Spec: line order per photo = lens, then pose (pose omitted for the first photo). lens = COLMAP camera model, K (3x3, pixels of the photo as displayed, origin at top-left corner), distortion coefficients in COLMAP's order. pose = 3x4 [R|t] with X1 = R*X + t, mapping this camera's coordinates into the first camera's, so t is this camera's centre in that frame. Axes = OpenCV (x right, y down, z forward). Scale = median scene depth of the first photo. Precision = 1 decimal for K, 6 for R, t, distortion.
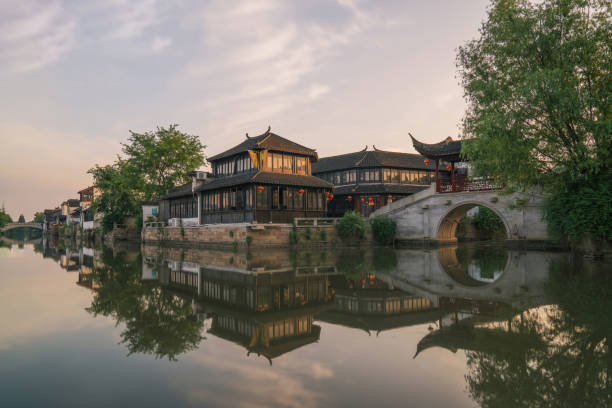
lens RADIAL K [[447.4, 0, 306.0], [0, 447.4, 204.0], [0, 0, 1]] dist [-0.105953, 0.068588]
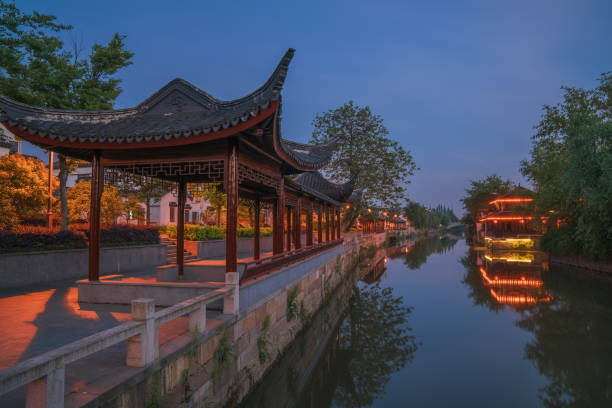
lens RADIAL K [[447.4, 0, 306.0], [0, 447.4, 204.0], [0, 0, 1]] dist [-0.105953, 0.068588]
pose [[0.578101, -0.033825, -0.815264, 0.650467], [0.046918, 0.998865, -0.008174, -0.084503], [0.814615, -0.033525, 0.579032, -0.568278]]
